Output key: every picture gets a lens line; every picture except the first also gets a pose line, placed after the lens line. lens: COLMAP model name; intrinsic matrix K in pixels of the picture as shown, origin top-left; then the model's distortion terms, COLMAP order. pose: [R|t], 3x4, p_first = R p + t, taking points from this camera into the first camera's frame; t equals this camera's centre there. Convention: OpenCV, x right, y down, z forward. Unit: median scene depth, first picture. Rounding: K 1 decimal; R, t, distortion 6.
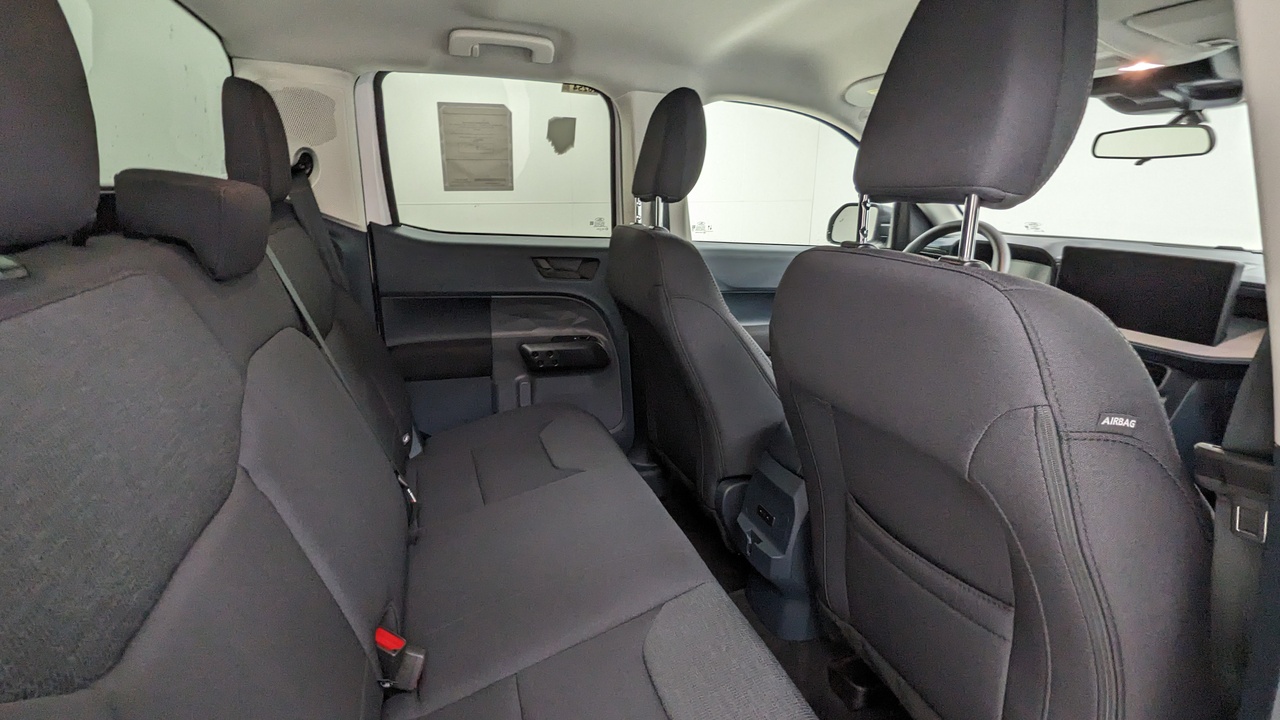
lens RADIAL K [[619.0, 0, 644.1], [0, 619.0, 361.0], [0, 0, 1]] dist [-0.000204, -0.000118]
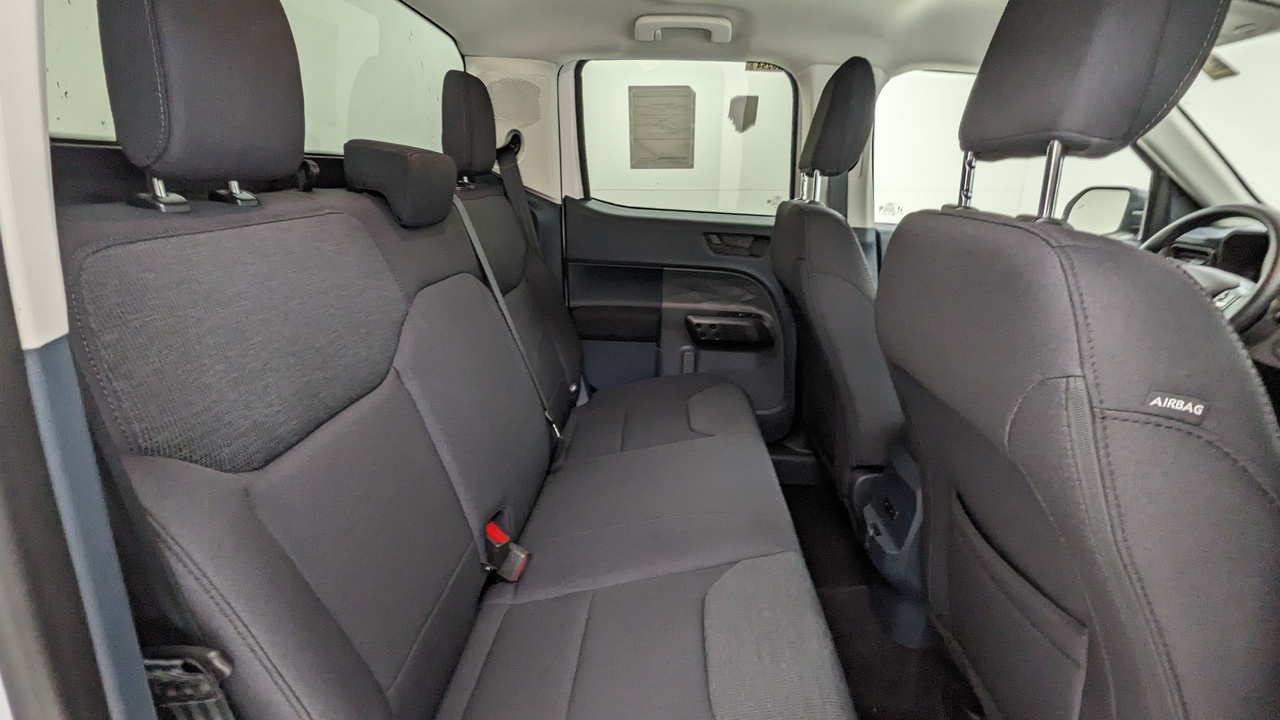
lens RADIAL K [[619.0, 0, 644.1], [0, 619.0, 361.0], [0, 0, 1]] dist [-0.000204, -0.000118]
pose [[0.930011, 0.105610, -0.352032, 0.141498], [-0.101323, 0.994382, 0.030637, 0.031765], [0.353290, 0.007176, 0.935486, -0.012651]]
